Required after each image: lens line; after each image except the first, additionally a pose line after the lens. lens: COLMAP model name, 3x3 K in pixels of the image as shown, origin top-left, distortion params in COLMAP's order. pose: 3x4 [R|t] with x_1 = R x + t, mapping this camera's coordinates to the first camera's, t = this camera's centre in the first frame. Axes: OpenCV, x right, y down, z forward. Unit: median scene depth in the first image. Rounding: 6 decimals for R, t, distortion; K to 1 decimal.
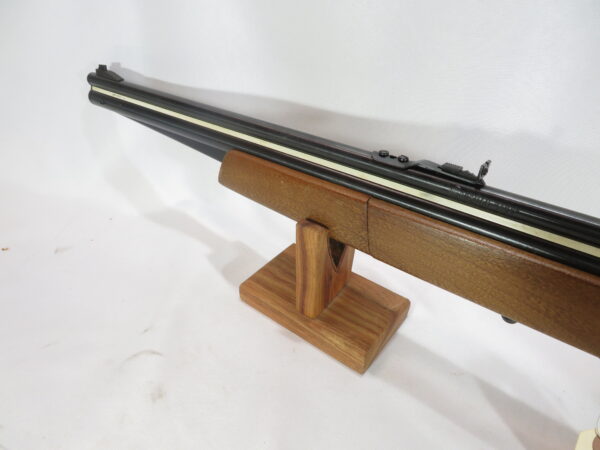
lens RADIAL K [[431.8, 0, 303.4], [0, 431.8, 225.0], [0, 0, 1]] dist [0.003314, -0.007550]
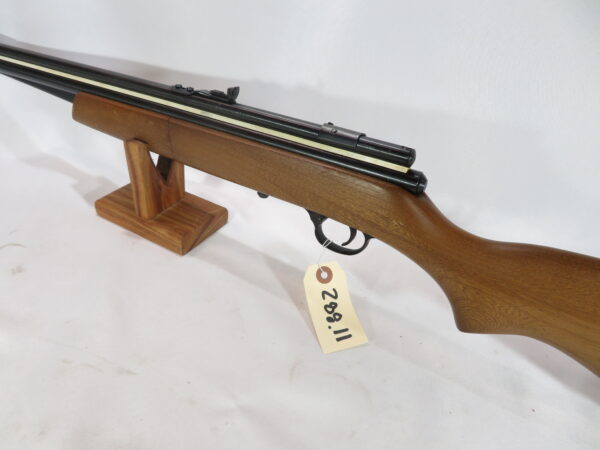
lens RADIAL K [[431.8, 0, 299.6], [0, 431.8, 222.6], [0, 0, 1]] dist [0.003314, -0.007550]
pose [[0.988737, -0.023368, 0.147830, 0.287092], [0.024287, 0.999695, -0.004410, 0.243148], [-0.147681, 0.007951, 0.989003, -0.386072]]
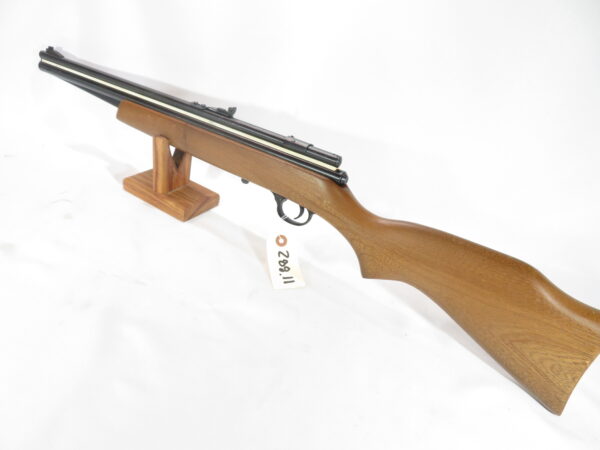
lens RADIAL K [[431.8, 0, 300.3], [0, 431.8, 221.6], [0, 0, 1]] dist [0.003314, -0.007550]
pose [[0.982701, 0.085431, 0.164318, 0.311105], [-0.073937, 0.994450, -0.074849, 0.424622], [-0.169800, 0.061405, 0.983564, -0.906157]]
